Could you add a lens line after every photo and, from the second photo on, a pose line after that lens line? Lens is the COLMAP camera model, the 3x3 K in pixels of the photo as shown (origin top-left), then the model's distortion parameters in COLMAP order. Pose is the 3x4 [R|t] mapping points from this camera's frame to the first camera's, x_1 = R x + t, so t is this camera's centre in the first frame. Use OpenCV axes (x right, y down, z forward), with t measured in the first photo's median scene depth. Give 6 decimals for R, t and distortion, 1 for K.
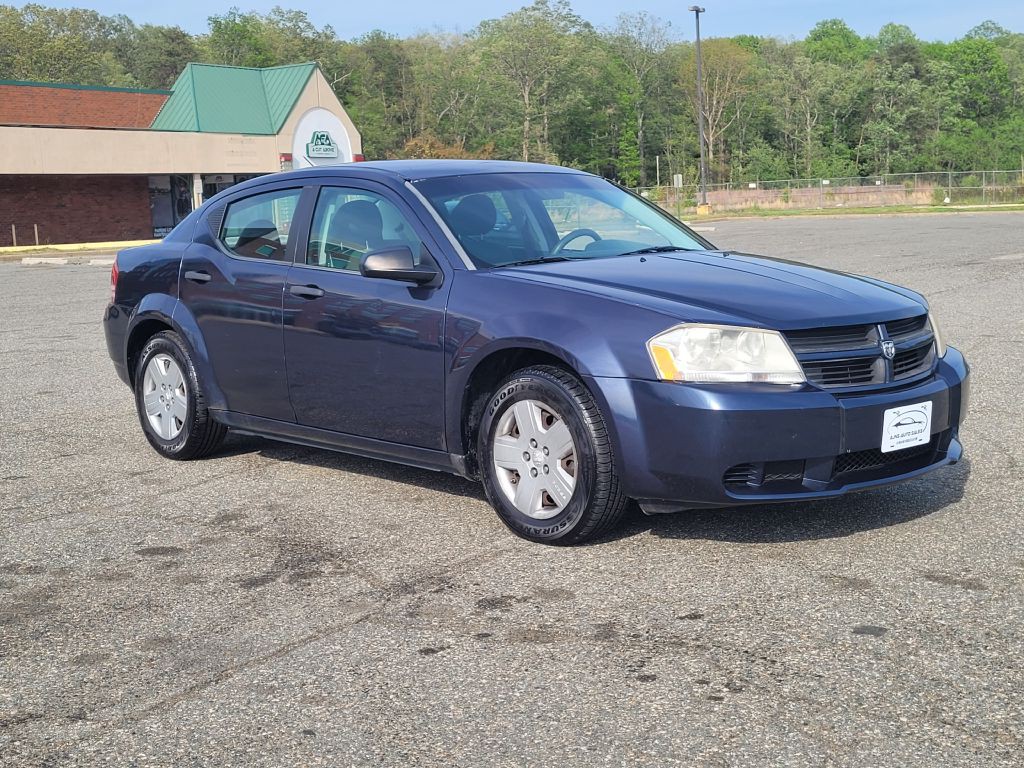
lens RADIAL K [[1355.5, 0, 529.3], [0, 1355.5, 409.0], [0, 0, 1]] dist [0.024898, 0.047235]
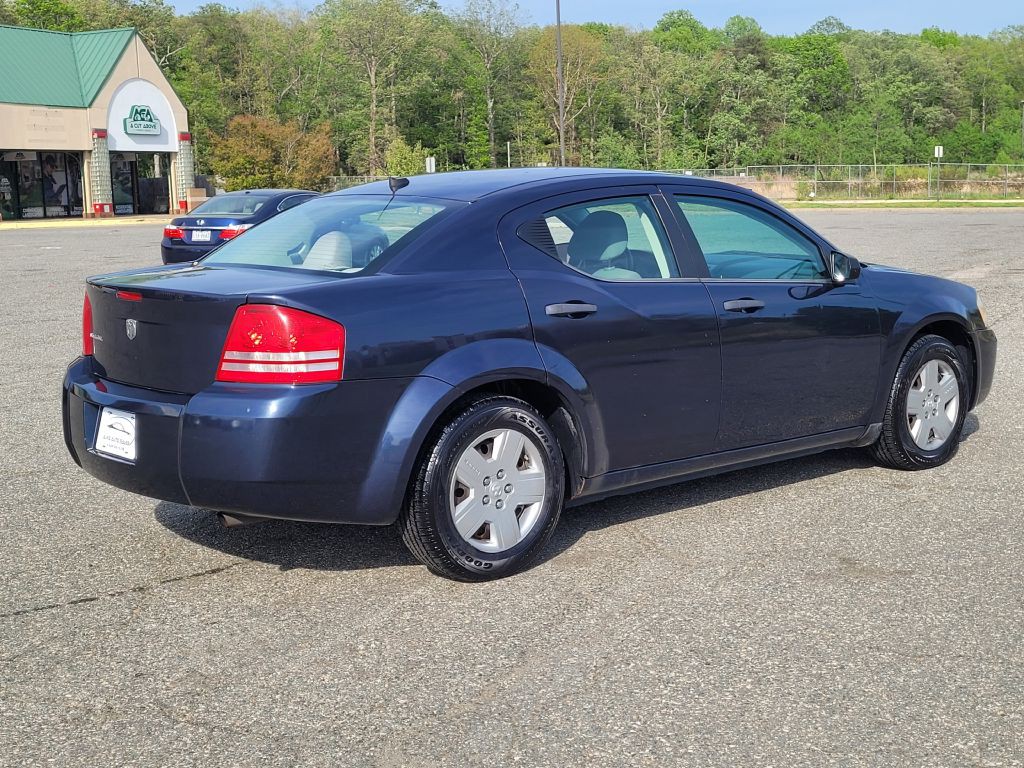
lens RADIAL K [[1352.1, 0, 532.6], [0, 1352.1, 372.7], [0, 0, 1]] dist [0.023755, 0.032875]
pose [[0.993259, 0.002057, 0.115897, -0.000309], [-0.000366, 0.999893, -0.014605, -0.013375], [-0.115914, 0.014464, 0.993154, 0.073357]]
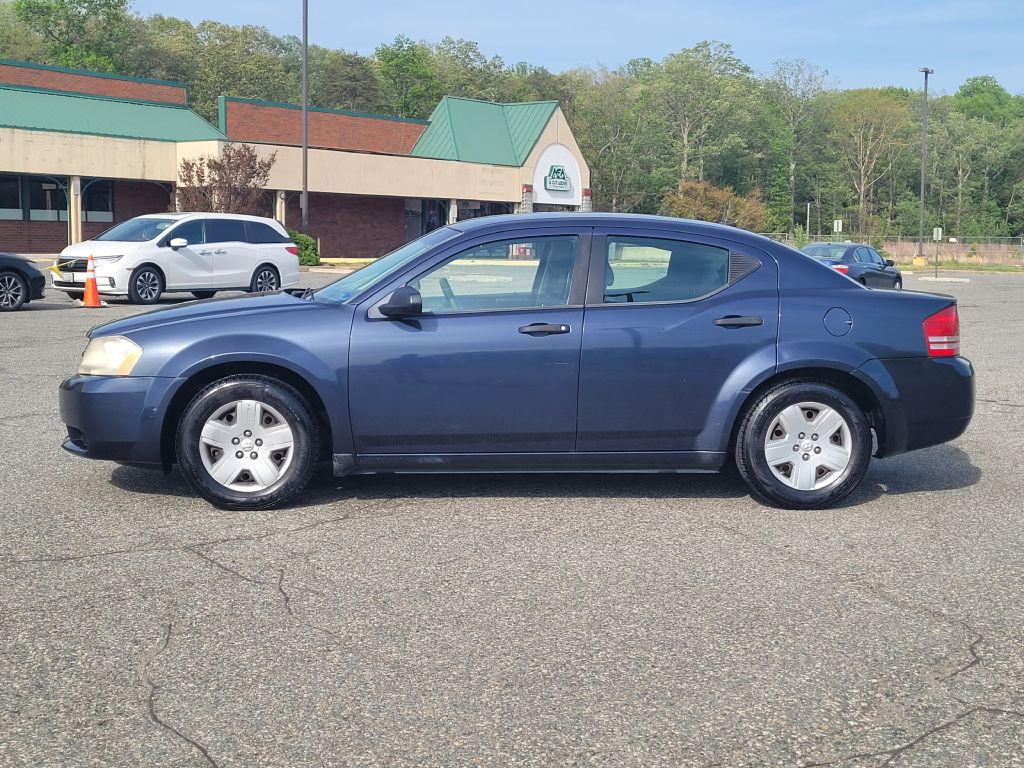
lens RADIAL K [[1355.3, 0, 521.7], [0, 1355.3, 416.9], [0, 0, 1]] dist [0.031633, 0.013193]
pose [[0.994913, 0.070958, -0.071500, -0.078273], [-0.072233, 0.997269, -0.015398, 0.008821], [0.070212, 0.020485, 0.997322, -0.050306]]
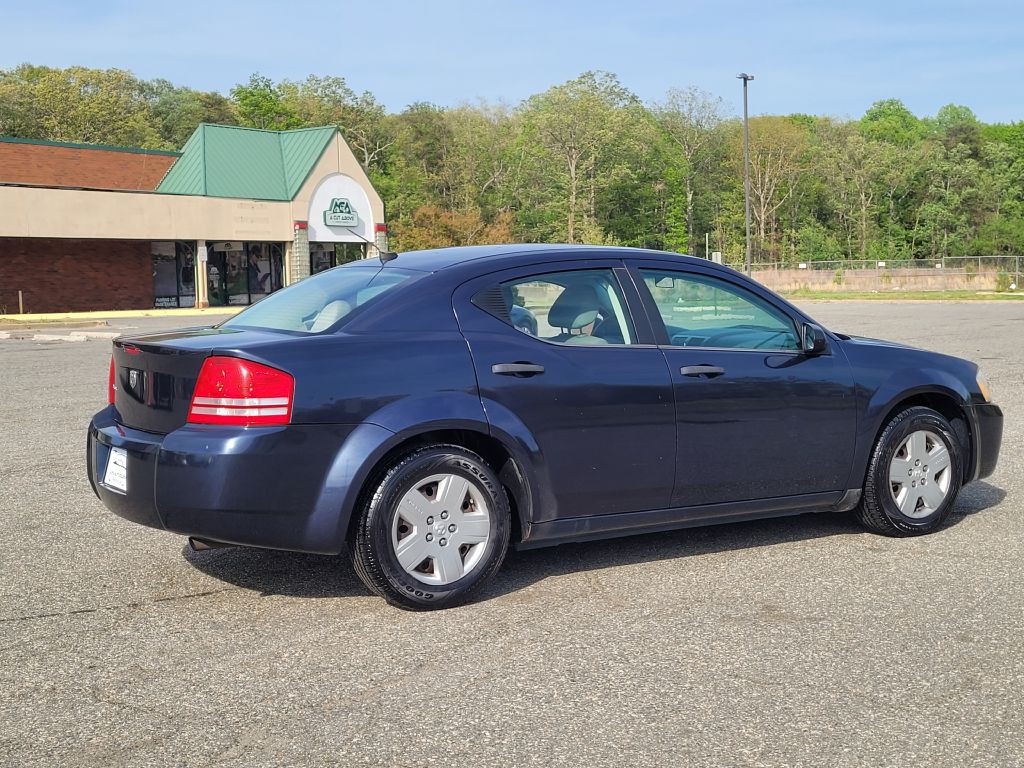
lens RADIAL K [[1355.5, 0, 529.3], [0, 1355.5, 409.0], [0, 0, 1]] dist [0.024898, 0.047235]
pose [[0.999037, 0.026028, -0.035320, 0.011916], [-0.027876, 0.998212, -0.052883, -0.011498], [0.033880, 0.053817, 0.997976, 0.066020]]
